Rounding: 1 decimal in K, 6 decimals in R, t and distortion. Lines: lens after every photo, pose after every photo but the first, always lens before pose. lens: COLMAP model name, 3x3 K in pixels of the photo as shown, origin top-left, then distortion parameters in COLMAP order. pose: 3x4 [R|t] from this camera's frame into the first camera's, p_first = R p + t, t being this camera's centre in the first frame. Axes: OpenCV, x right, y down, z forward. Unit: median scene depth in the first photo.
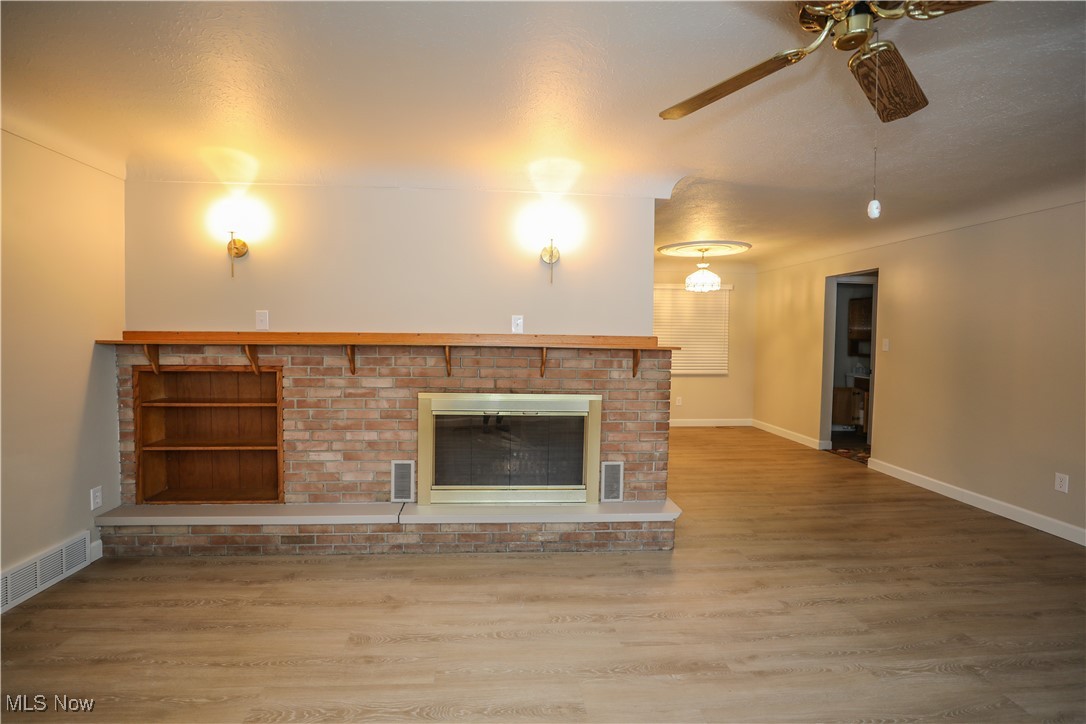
lens RADIAL K [[515.9, 0, 529.3], [0, 515.9, 346.0], [0, 0, 1]] dist [-0.039643, 0.011305]
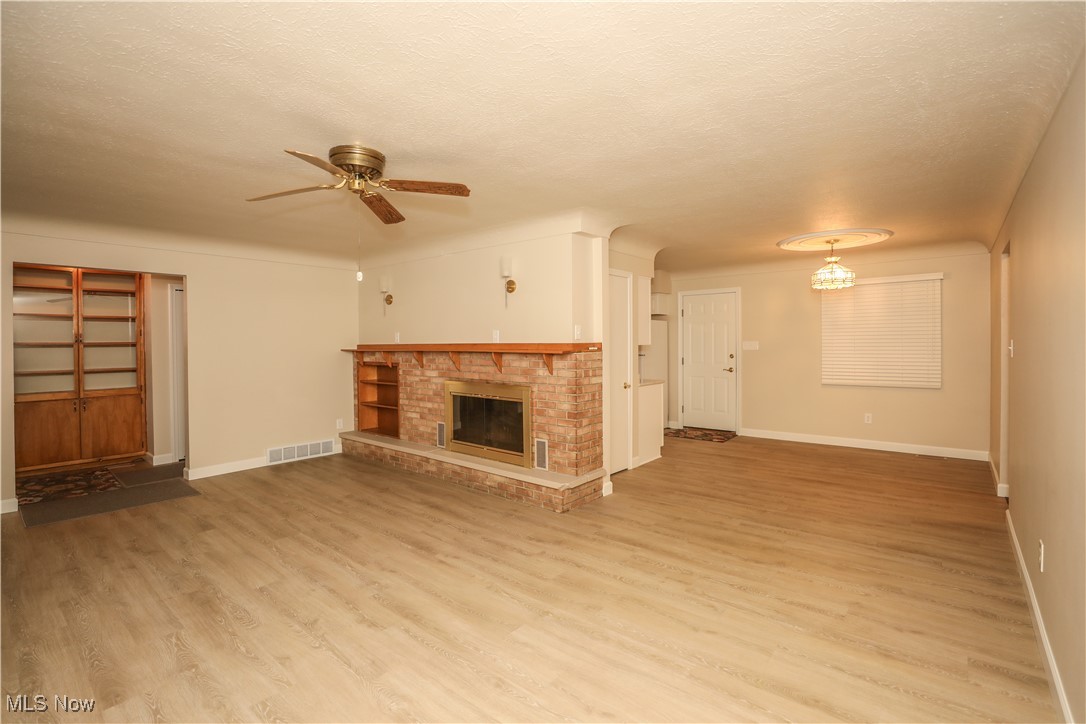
lens RADIAL K [[515.9, 0, 528.7], [0, 515.9, 335.8], [0, 0, 1]] dist [-0.039643, 0.011305]
pose [[0.693476, -0.027529, -0.719954, 1.160233], [0.000376, 0.999283, -0.037848, 0.011914], [0.720480, 0.025976, 0.692989, 0.060630]]
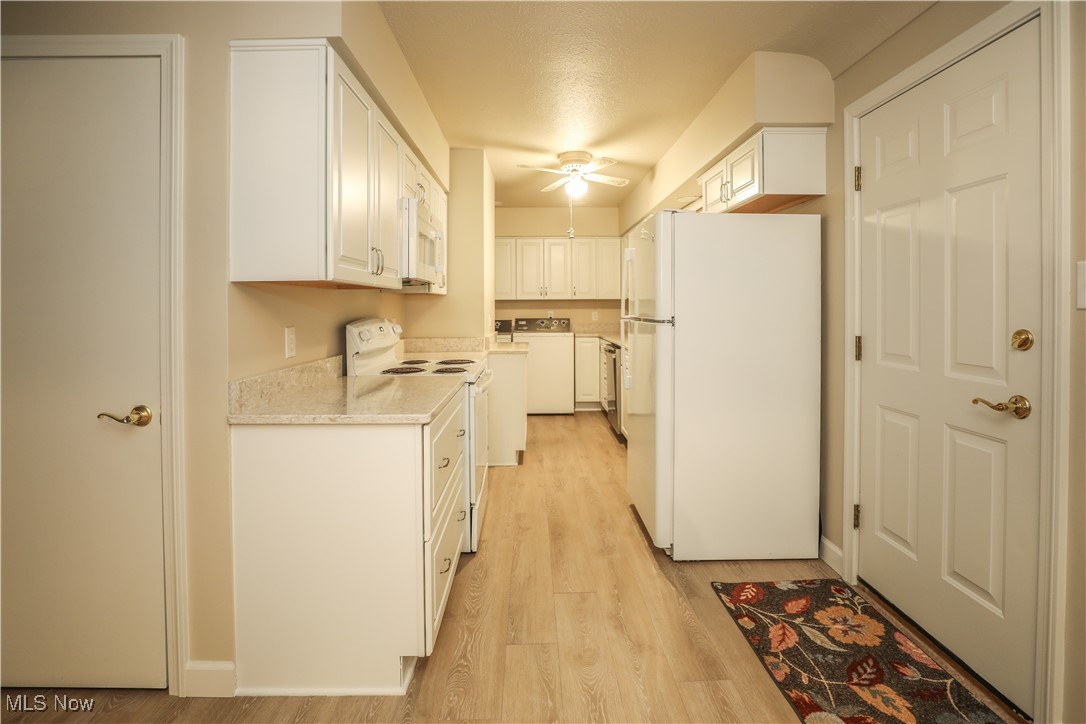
lens RADIAL K [[515.9, 0, 537.0], [0, 515.9, 305.6], [0, 0, 1]] dist [-0.039643, 0.011305]
pose [[-0.073105, -0.010770, -0.997266, 0.628486], [-0.021896, 0.999718, -0.009191, -0.000809], [0.997084, 0.021164, -0.073320, 1.875659]]
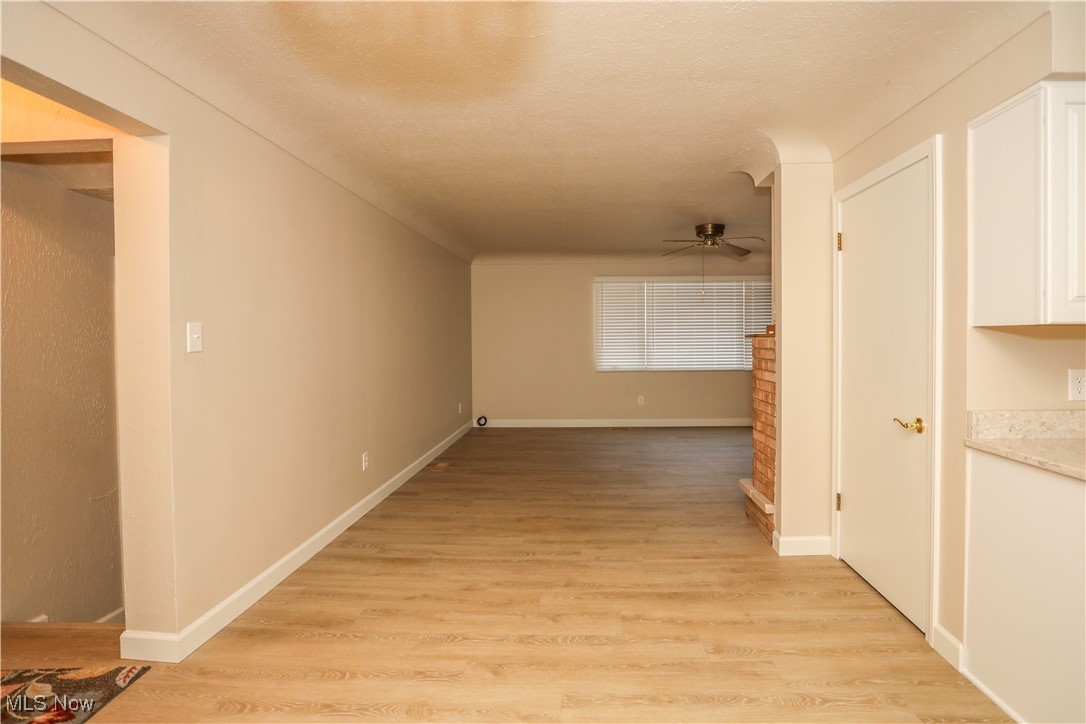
lens RADIAL K [[515.9, 0, 587.3], [0, 515.9, 336.7], [0, 0, 1]] dist [-0.039643, 0.011305]
pose [[-0.995694, -0.009094, 0.092250, 0.540179], [-0.006102, 0.999448, 0.032666, -0.027270], [-0.092496, 0.031962, -0.995200, 2.172095]]
